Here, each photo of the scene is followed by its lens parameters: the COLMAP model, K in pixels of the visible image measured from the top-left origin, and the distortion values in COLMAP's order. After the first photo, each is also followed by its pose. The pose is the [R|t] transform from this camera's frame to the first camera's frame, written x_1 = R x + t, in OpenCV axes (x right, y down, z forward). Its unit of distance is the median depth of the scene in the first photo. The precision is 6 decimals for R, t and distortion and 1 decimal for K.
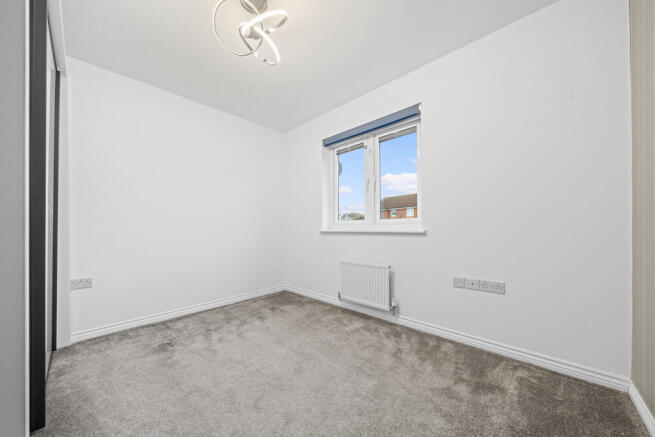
lens RADIAL K [[227.2, 0, 326.4], [0, 227.2, 228.1], [0, 0, 1]] dist [-0.000530, -0.000070]
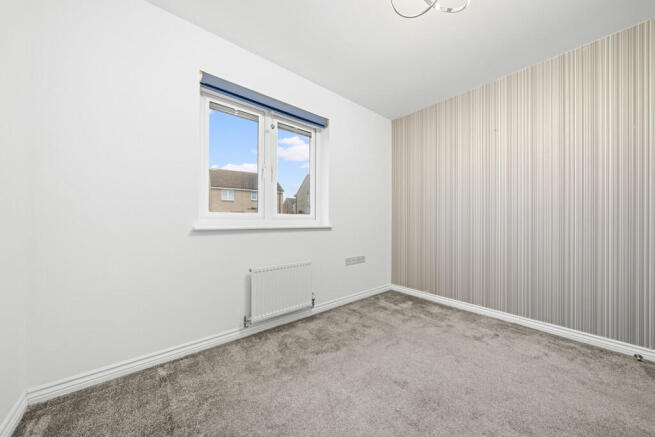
lens RADIAL K [[229.6, 0, 325.6], [0, 229.6, 216.9], [0, 0, 1]] dist [0.000302, -0.000066]
pose [[0.122649, 0.011198, 0.992387, -0.690219], [-0.017281, 0.999809, -0.009146, -0.022004], [-0.992300, -0.016028, 0.122819, 0.753595]]
